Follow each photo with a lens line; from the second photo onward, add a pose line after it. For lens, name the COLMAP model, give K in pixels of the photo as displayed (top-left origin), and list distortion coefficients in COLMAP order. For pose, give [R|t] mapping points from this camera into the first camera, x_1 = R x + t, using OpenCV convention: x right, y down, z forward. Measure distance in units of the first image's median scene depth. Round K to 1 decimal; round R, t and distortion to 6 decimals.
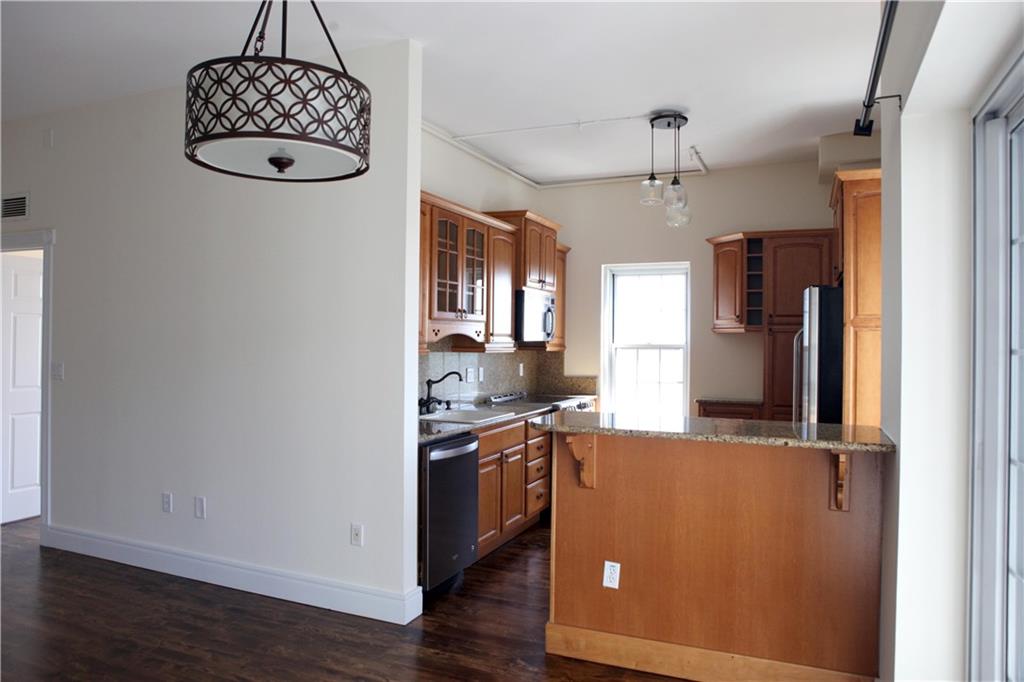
lens RADIAL K [[703.1, 0, 512.0], [0, 703.1, 341.0], [0, 0, 1]] dist [-0.104518, 0.060671]
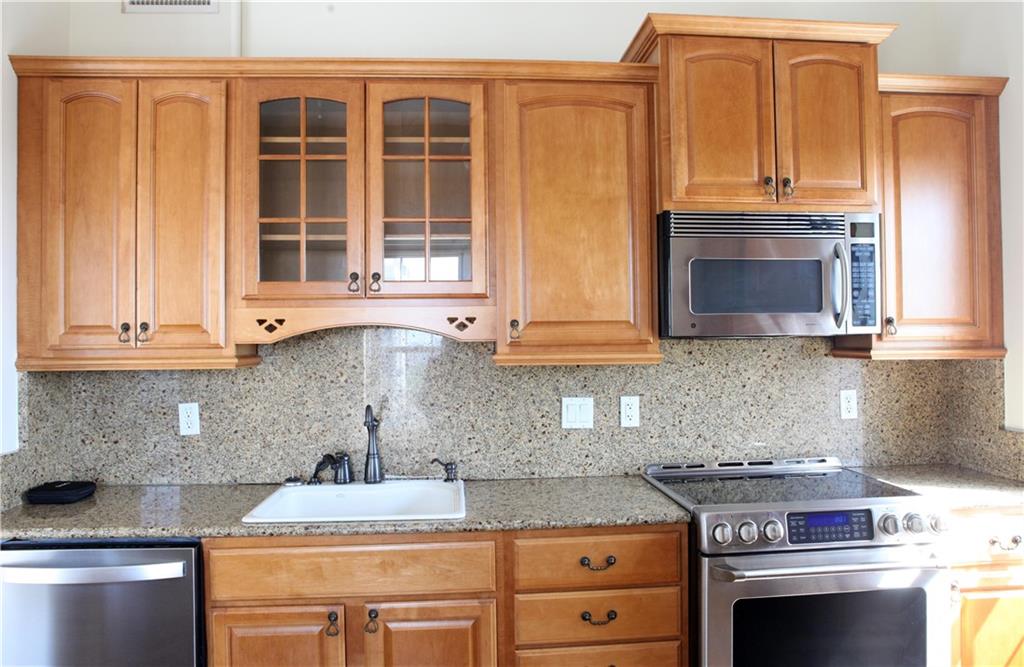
lens RADIAL K [[715.5, 0, 512.0], [0, 715.5, 333.5], [0, 0, 1]] dist [-0.121730, 0.101677]
pose [[0.470529, -0.027447, -0.881958, 0.415954], [0.014682, 0.999621, -0.023276, 0.008211], [0.882263, -0.001997, 0.470753, 0.909974]]
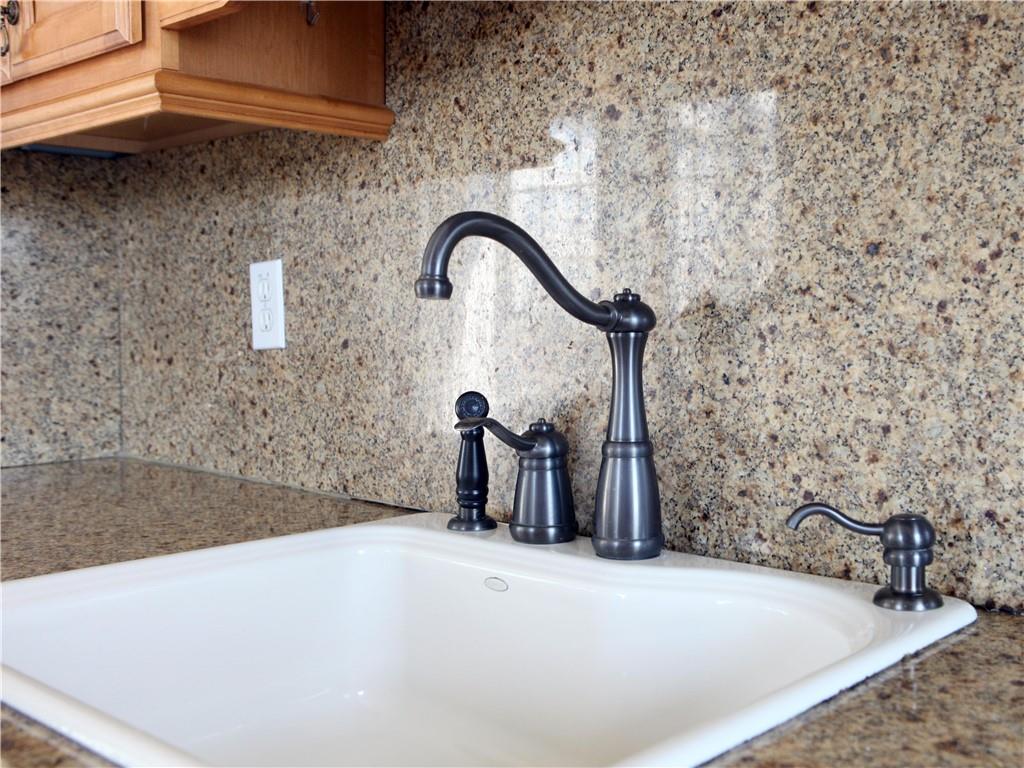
lens RADIAL K [[1250.7, 0, 512.0], [0, 1250.7, 384.0], [0, 0, 1]] dist [-0.065147, -0.003061]
pose [[-0.385764, 0.051322, -0.921169, 0.110464], [0.004000, 0.998535, 0.053957, 0.062803], [0.922589, 0.017130, -0.385405, 1.148813]]
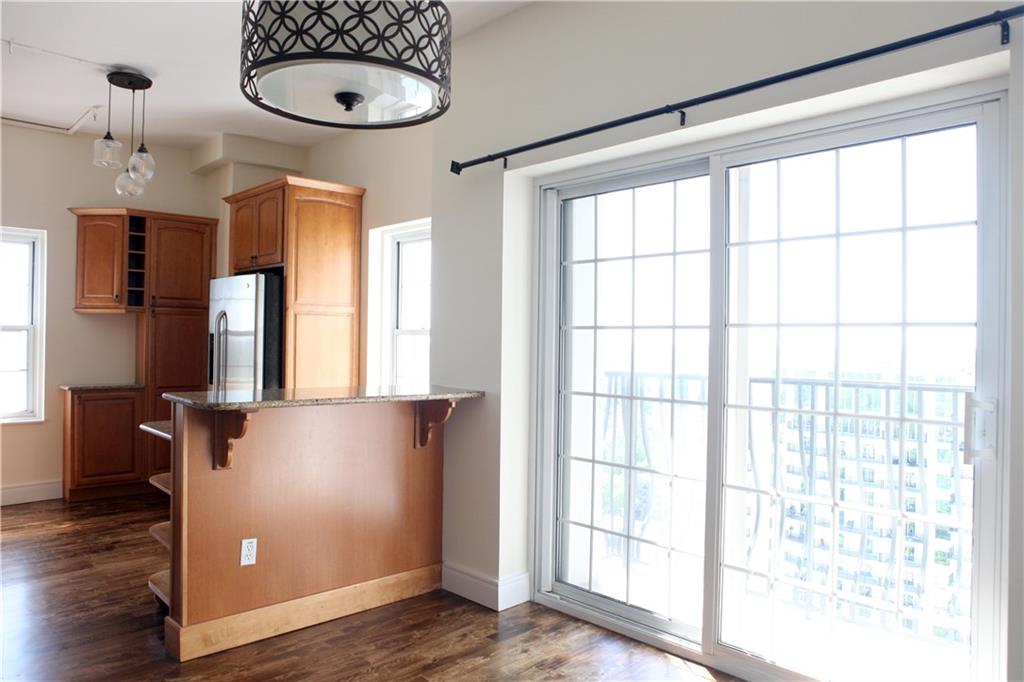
lens RADIAL K [[703.1, 0, 512.0], [0, 703.1, 341.0], [0, 0, 1]] dist [-0.104518, 0.060671]
pose [[0.383576, -0.006445, 0.923487, -0.431496], [-0.008449, 0.999909, 0.010488, 0.014674], [-0.923471, -0.011826, 0.383487, 0.191792]]
